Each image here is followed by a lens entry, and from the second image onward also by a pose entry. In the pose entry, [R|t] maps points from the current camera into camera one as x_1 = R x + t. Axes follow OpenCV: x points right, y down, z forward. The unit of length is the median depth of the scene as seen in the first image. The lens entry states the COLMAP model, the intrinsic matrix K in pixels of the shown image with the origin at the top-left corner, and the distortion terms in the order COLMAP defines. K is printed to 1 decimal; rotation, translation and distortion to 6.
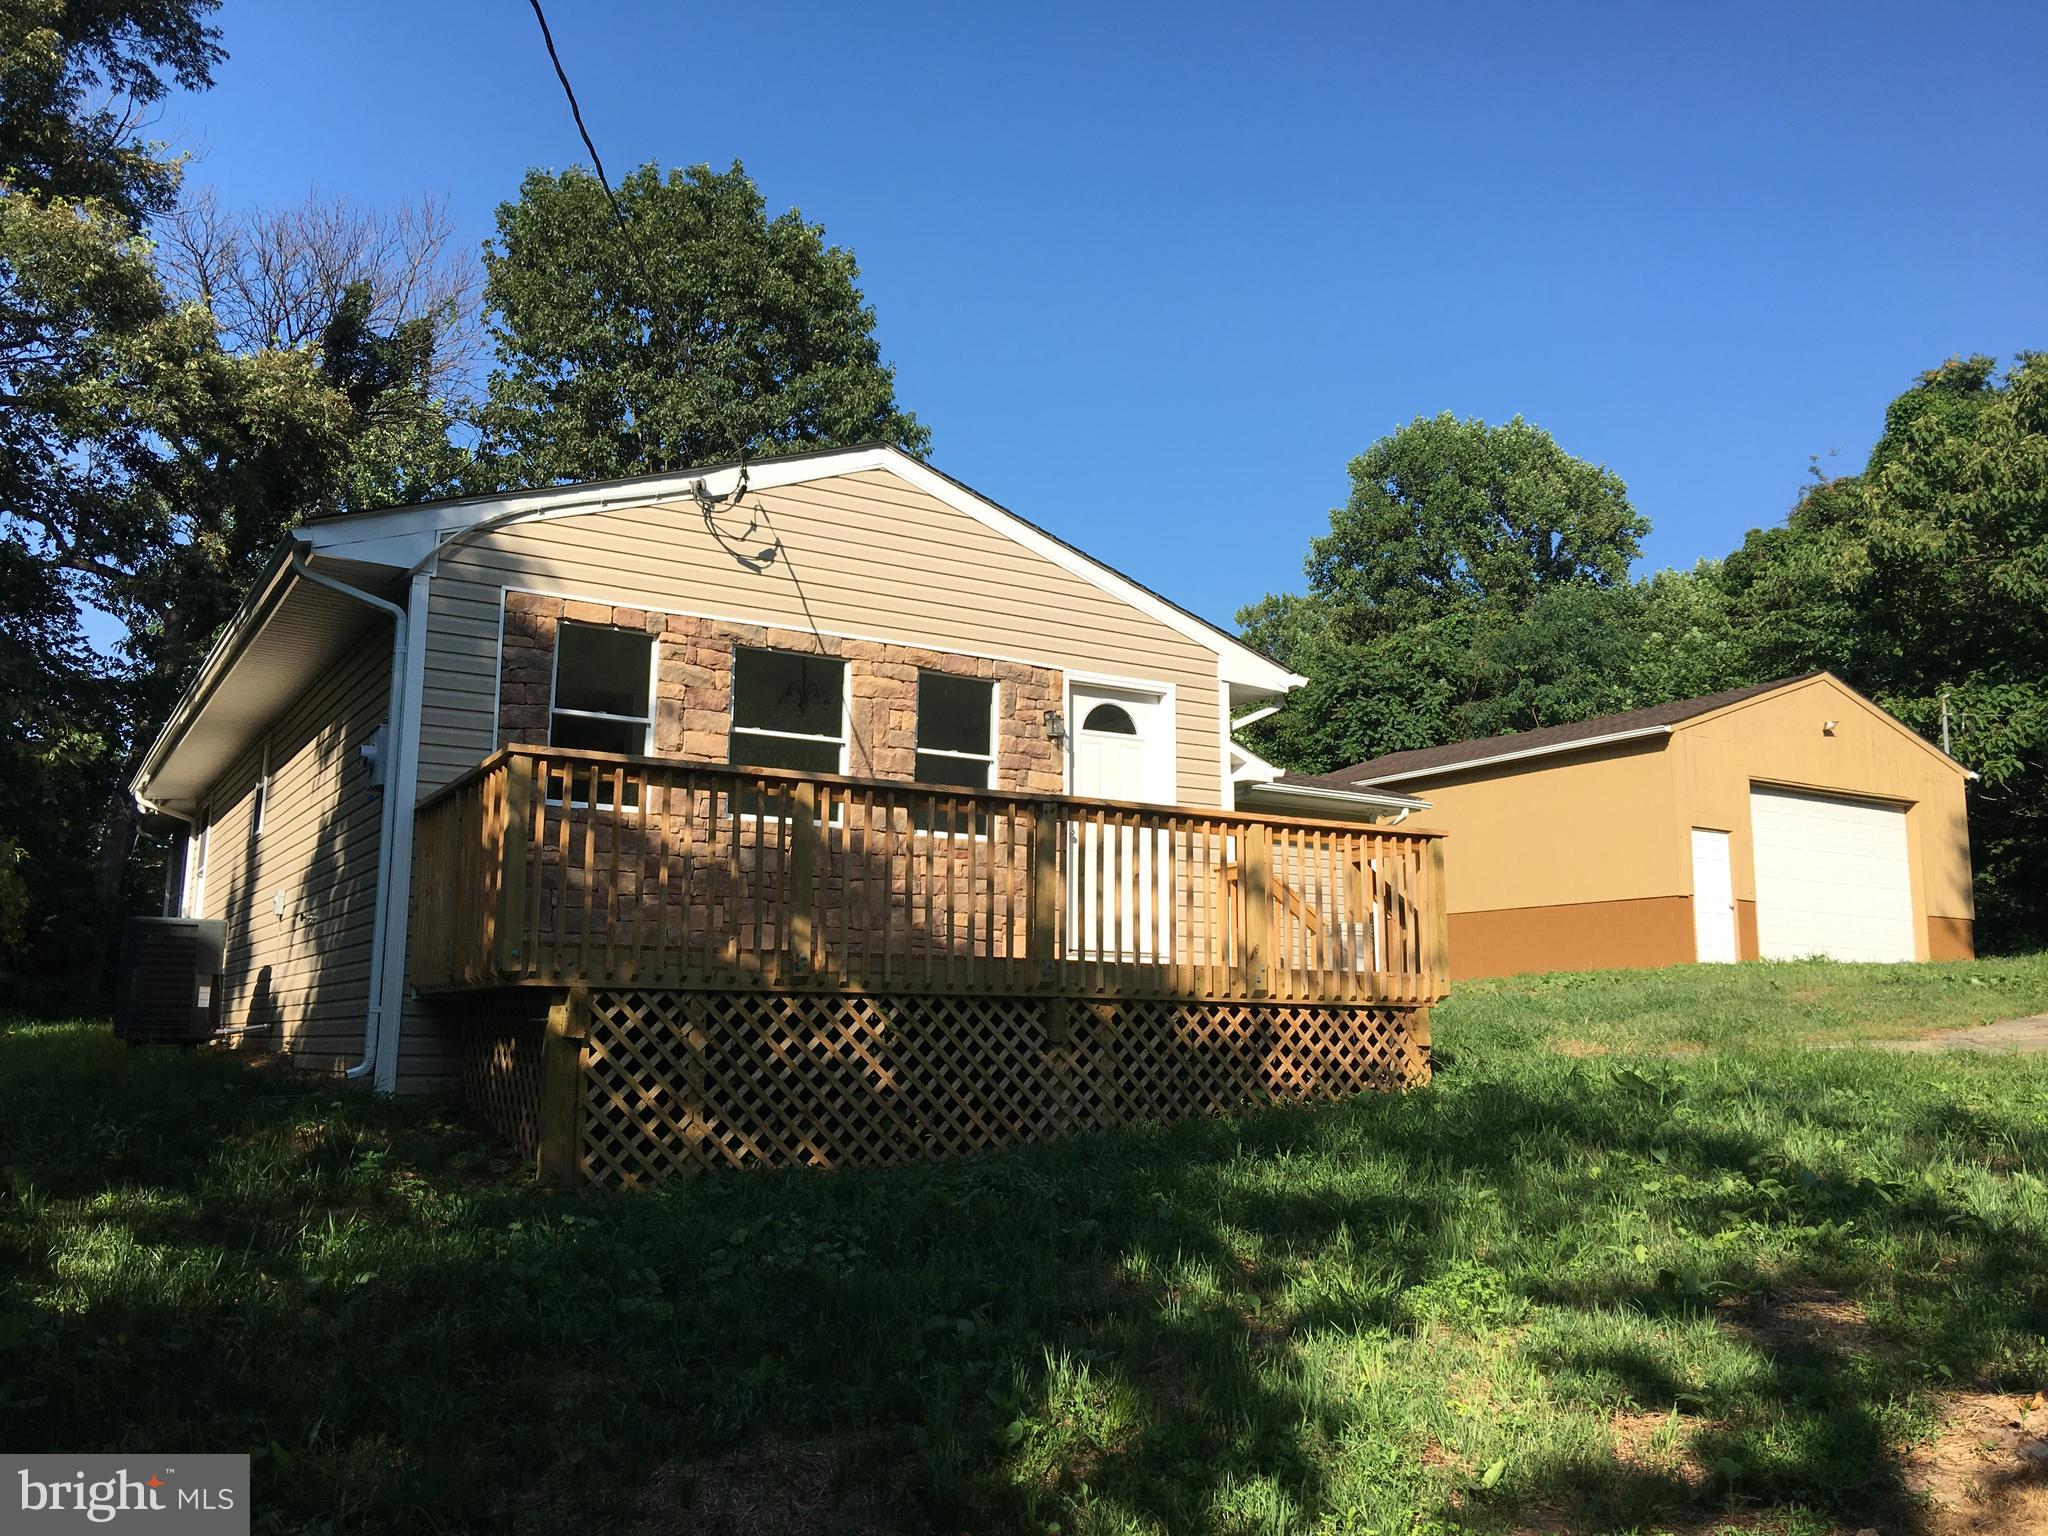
lens RADIAL K [[1727.6, 0, 1025.9], [0, 1727.6, 750.6], [0, 0, 1]] dist [0.073314, -0.118079]
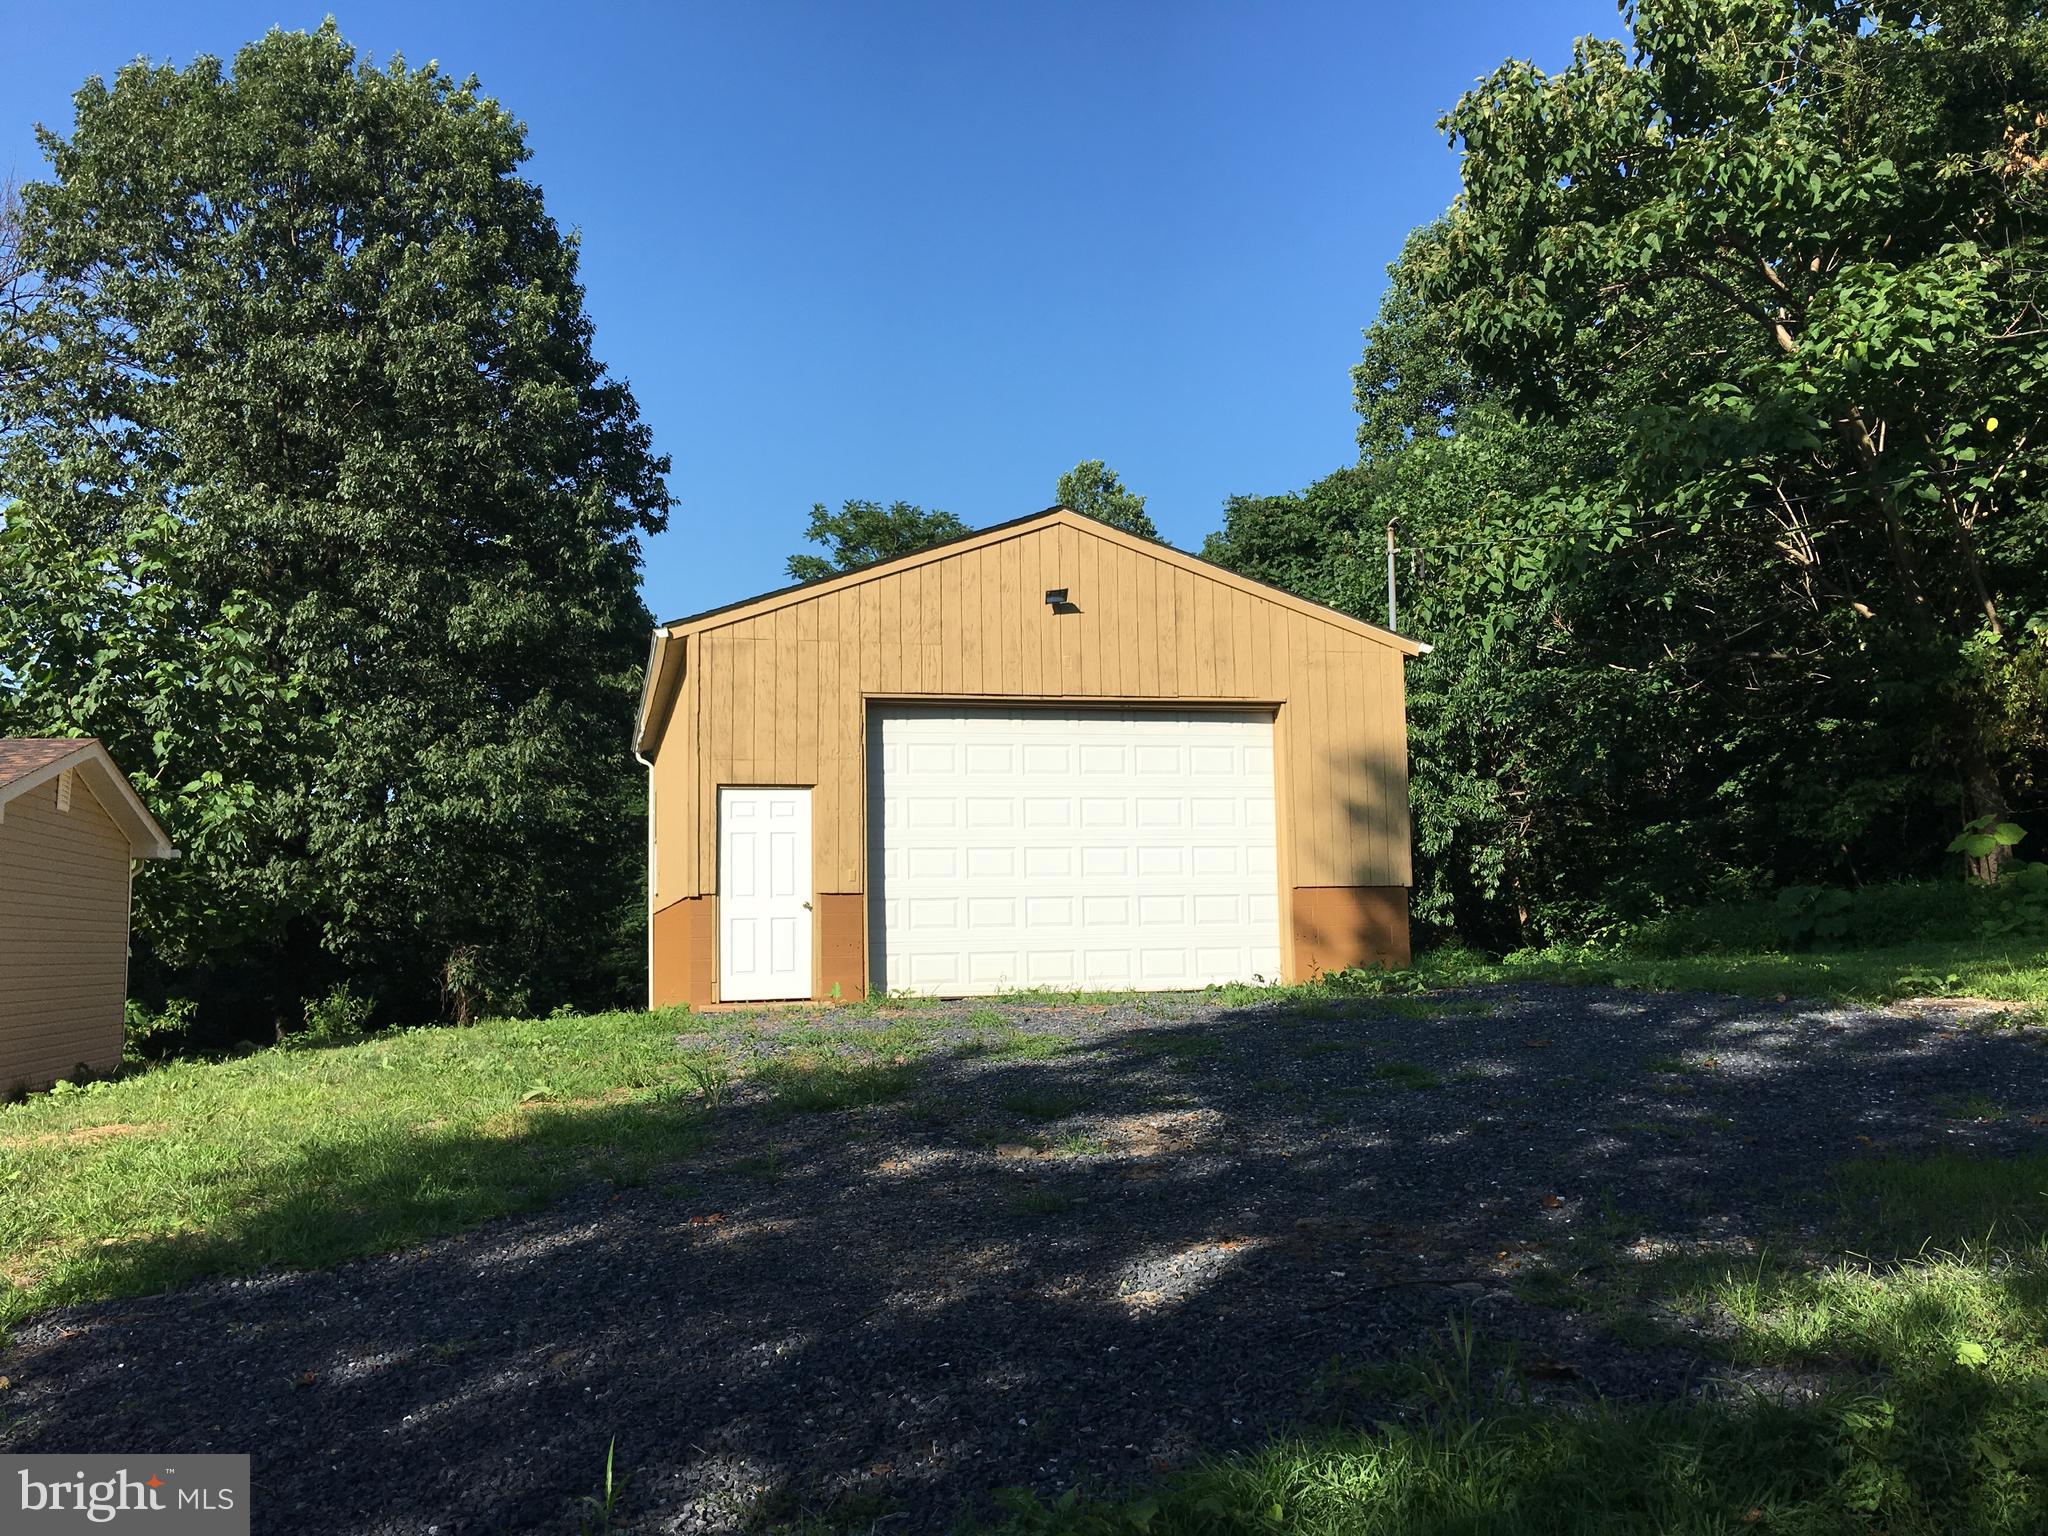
lens RADIAL K [[1706.0, 0, 1027.5], [0, 1706.0, 799.4], [0, 0, 1]] dist [0.069747, -0.134391]
pose [[0.954046, -0.052035, -0.295107, 1.461027], [0.079732, 0.993388, 0.082607, 0.014723], [0.288857, -0.102340, 0.951887, 0.958369]]
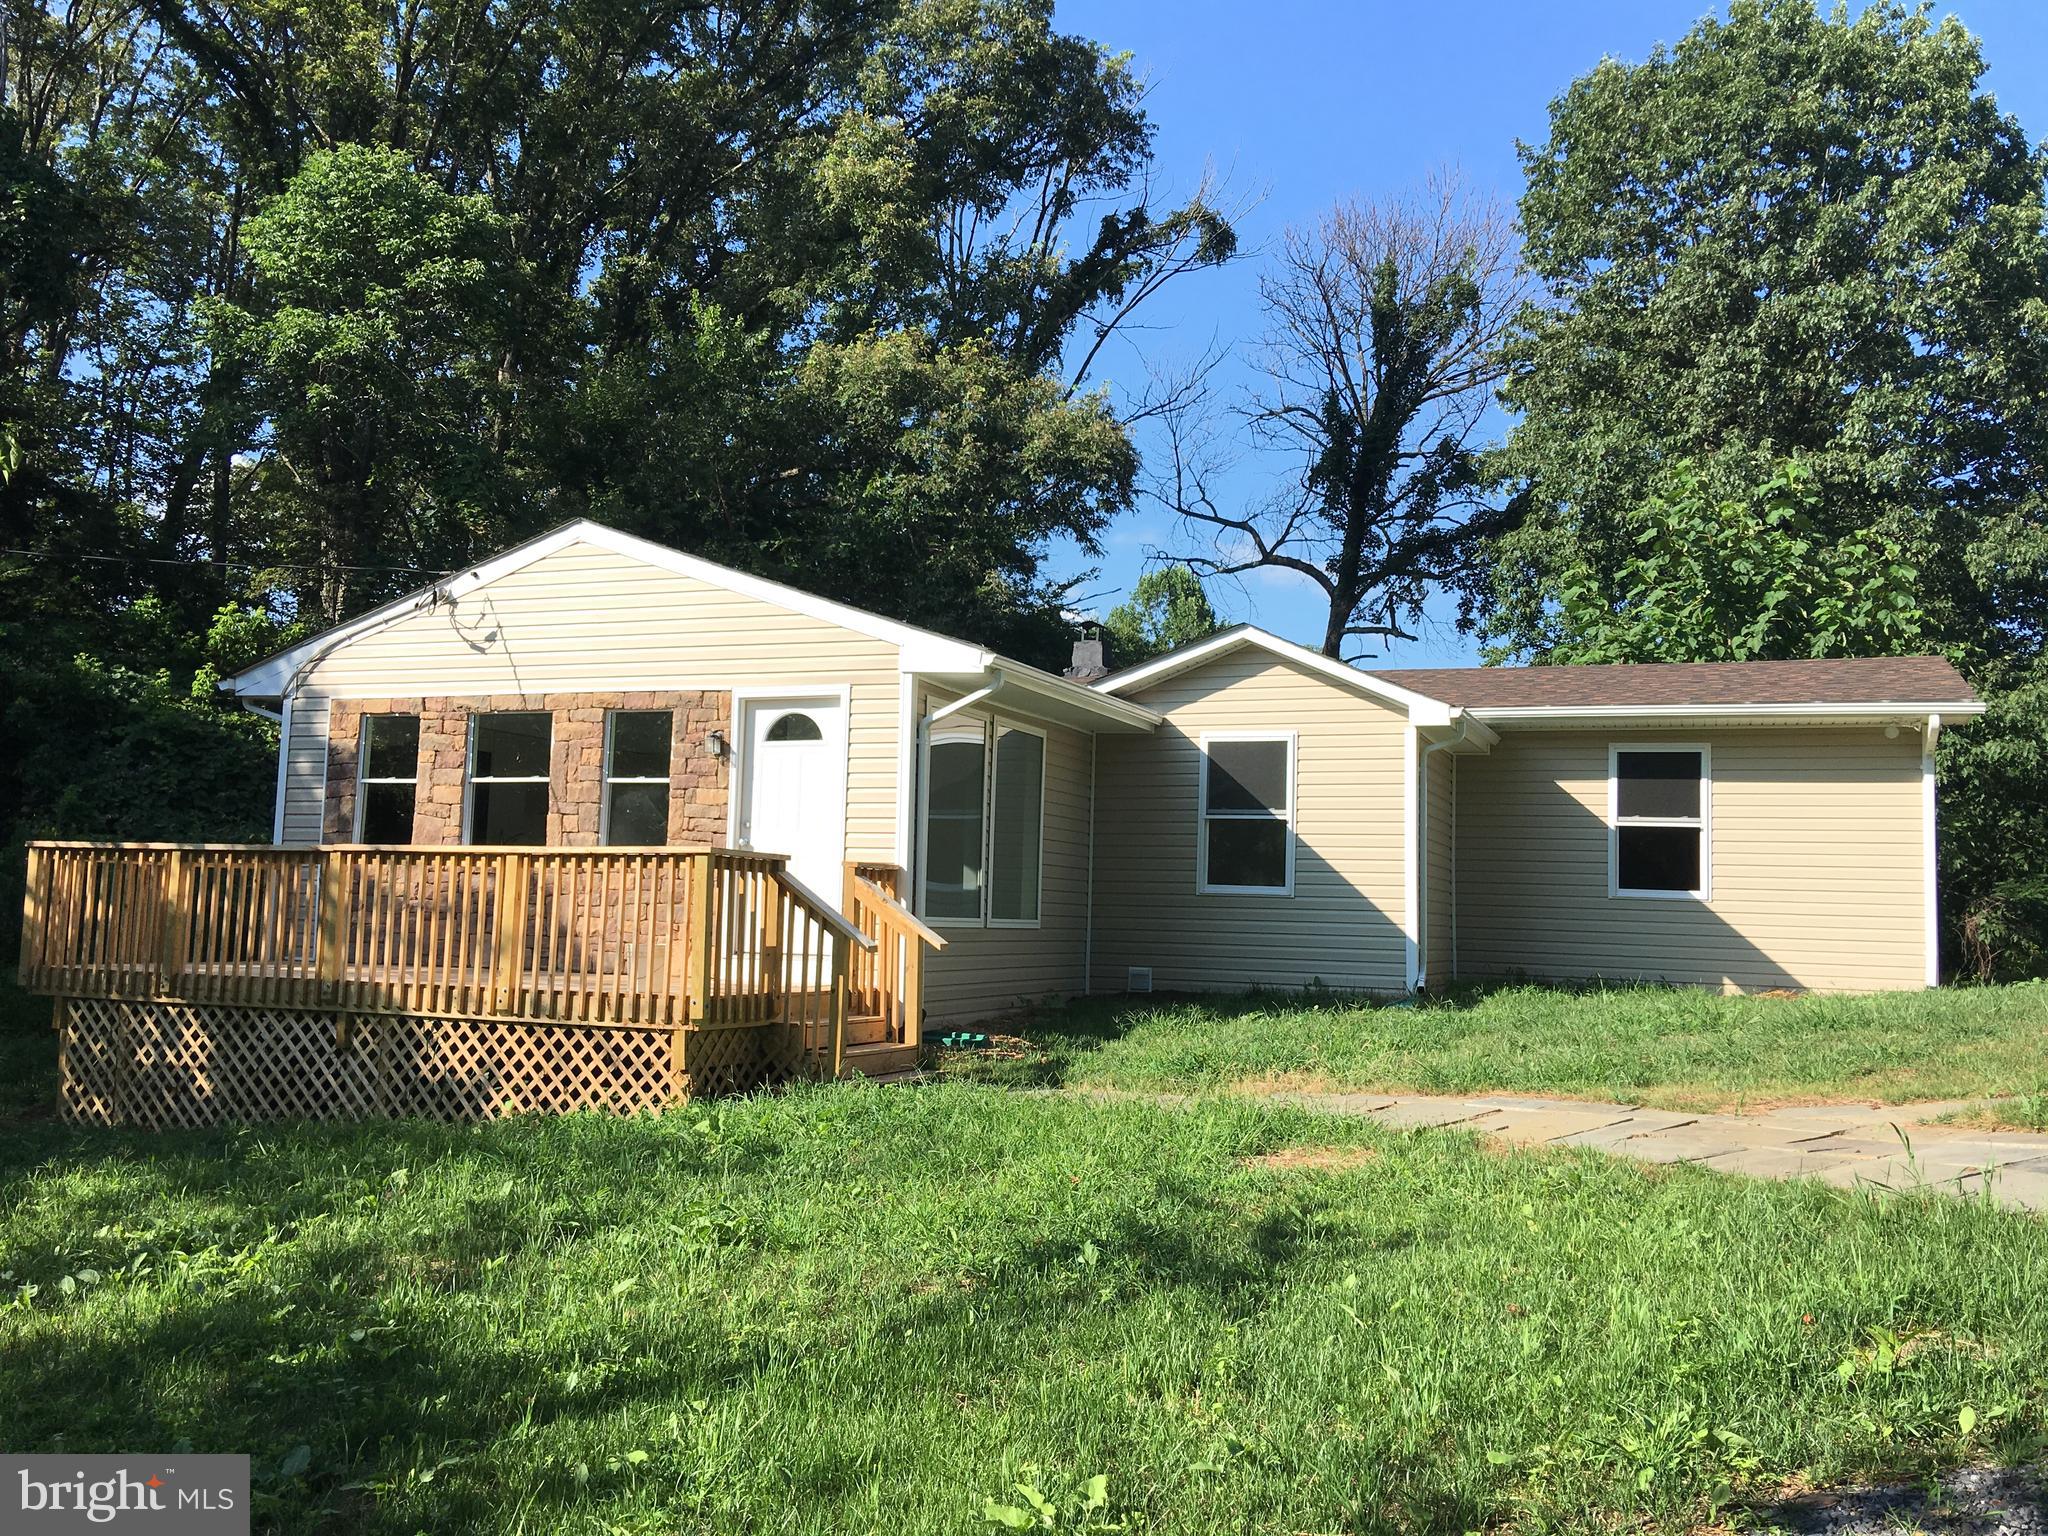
lens RADIAL K [[1730.7, 0, 1024.7], [0, 1730.7, 759.7], [0, 0, 1]] dist [0.078532, -0.107903]
pose [[0.593787, -0.064448, -0.802037, 1.046082], [0.114309, 0.993434, 0.004801, 0.012204], [0.796461, -0.094531, 0.597255, 0.535319]]
